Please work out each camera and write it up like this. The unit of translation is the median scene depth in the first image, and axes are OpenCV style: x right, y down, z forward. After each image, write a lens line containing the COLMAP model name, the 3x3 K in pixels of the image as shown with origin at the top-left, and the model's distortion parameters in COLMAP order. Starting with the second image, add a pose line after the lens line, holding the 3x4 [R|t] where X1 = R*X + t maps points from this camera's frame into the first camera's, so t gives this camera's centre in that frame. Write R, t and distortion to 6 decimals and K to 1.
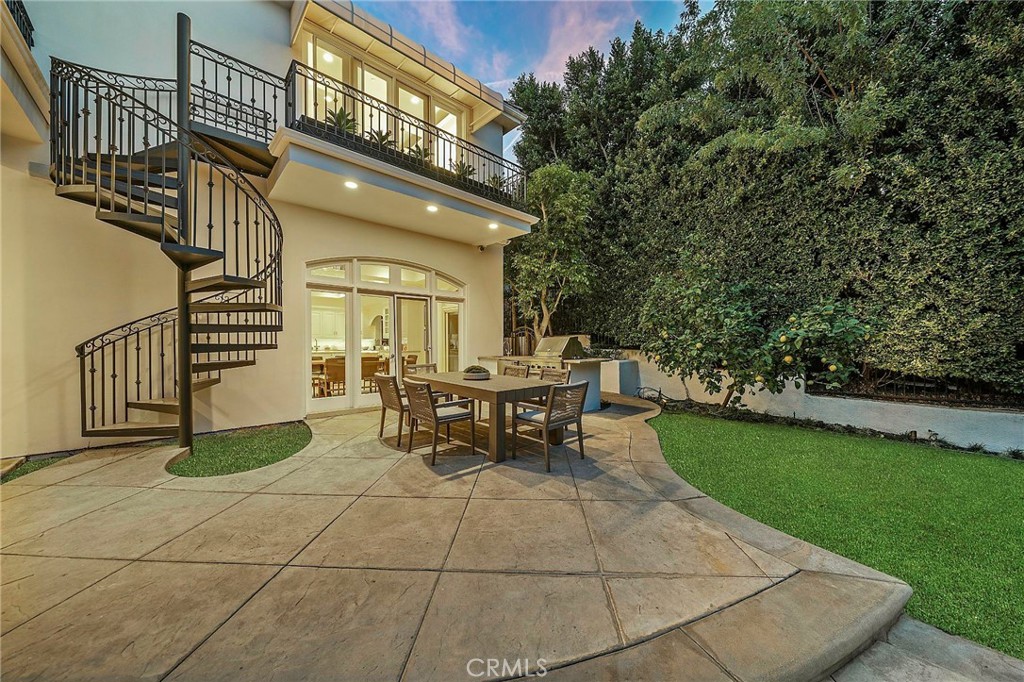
lens RADIAL K [[356.5, 0, 512.3], [0, 356.5, 341.0], [0, 0, 1]] dist [-0.000091, 0.000028]
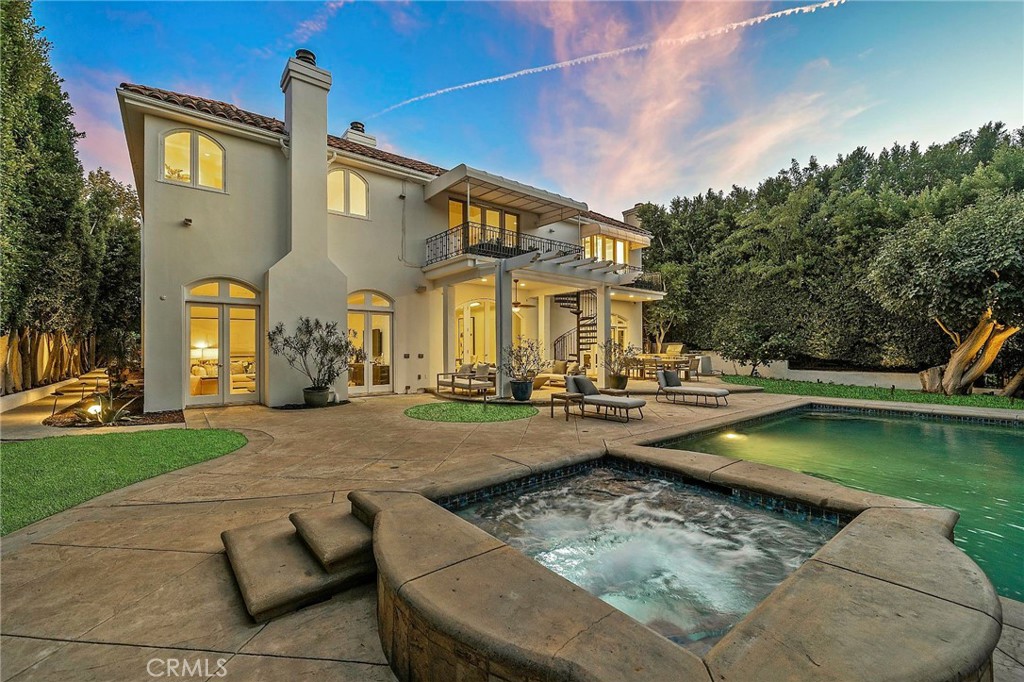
lens RADIAL K [[426.3, 0, 511.2], [0, 426.3, 344.6], [0, 0, 1]] dist [0.000210, -0.000026]
pose [[0.997375, -0.002567, -0.072360, -0.694946], [0.002200, 0.999984, -0.005158, 0.000560], [0.072372, 0.004985, 0.997365, -1.728644]]
